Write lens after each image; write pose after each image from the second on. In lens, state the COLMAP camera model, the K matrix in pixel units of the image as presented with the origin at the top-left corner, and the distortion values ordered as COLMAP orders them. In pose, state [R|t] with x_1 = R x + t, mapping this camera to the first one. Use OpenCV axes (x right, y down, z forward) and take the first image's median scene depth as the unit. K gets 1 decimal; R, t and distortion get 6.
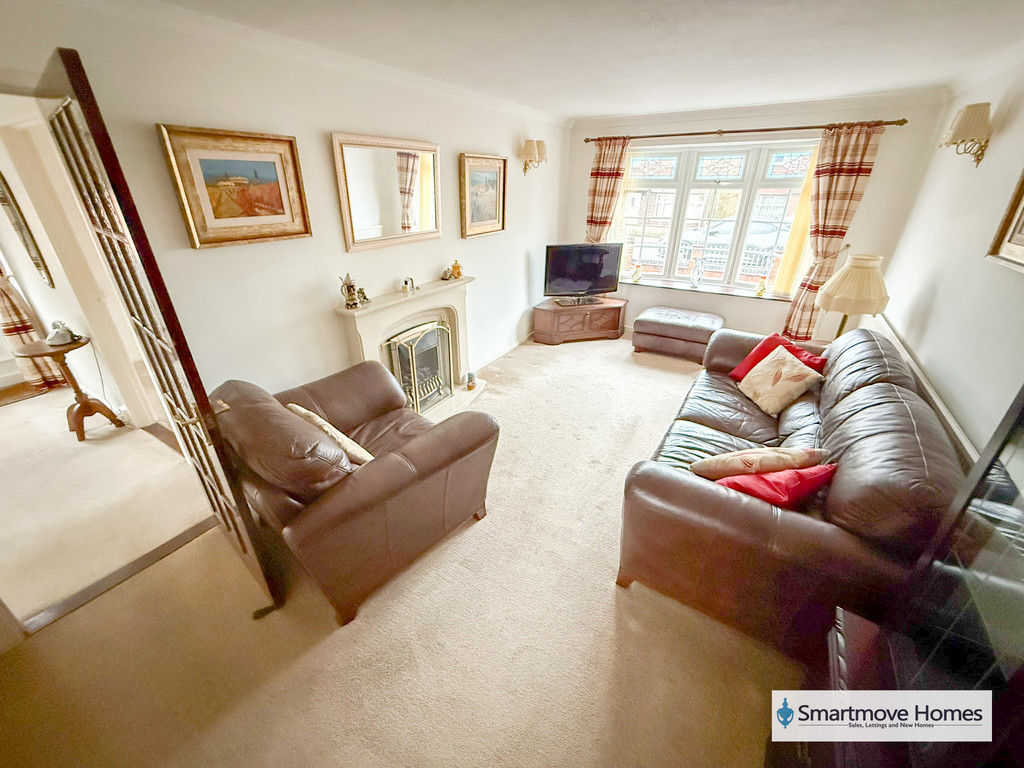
lens RADIAL K [[407.9, 0, 508.8], [0, 407.9, 383.1], [0, 0, 1]] dist [-0.000528, -0.000185]
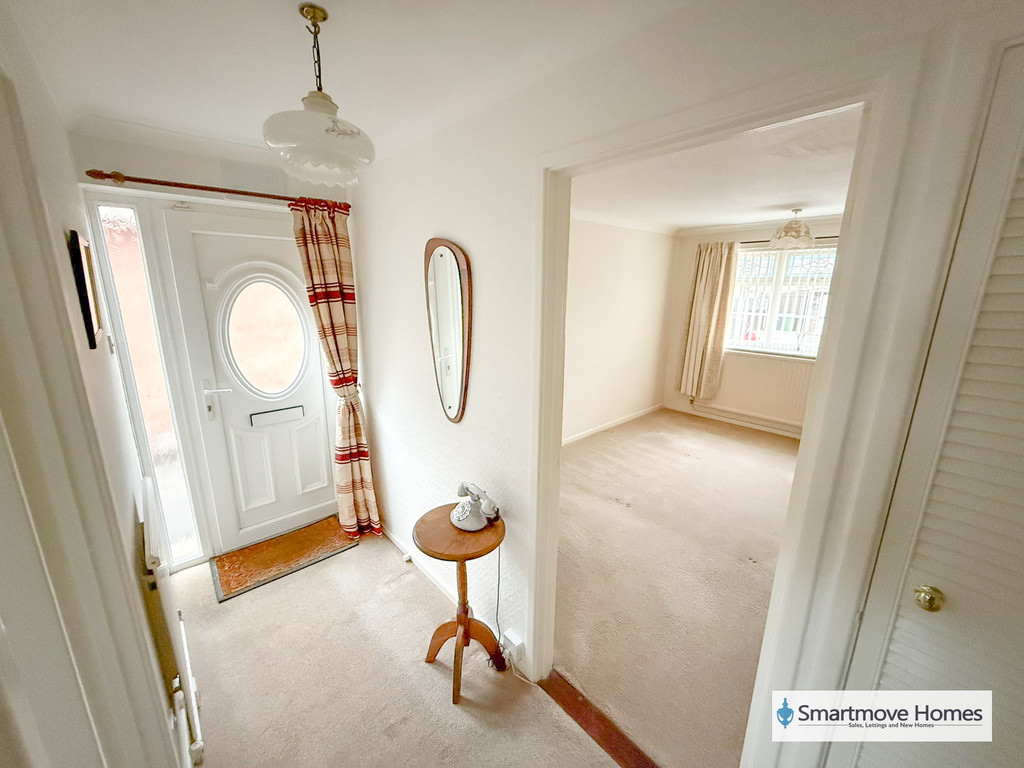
lens RADIAL K [[407.9, 0, 508.8], [0, 407.9, 383.1], [0, 0, 1]] dist [-0.000528, -0.000185]
pose [[0.958398, 0.077891, -0.274603, -0.736636], [-0.135049, 0.971293, -0.195833, -0.153338], [0.251466, 0.224771, 0.941405, 0.341552]]
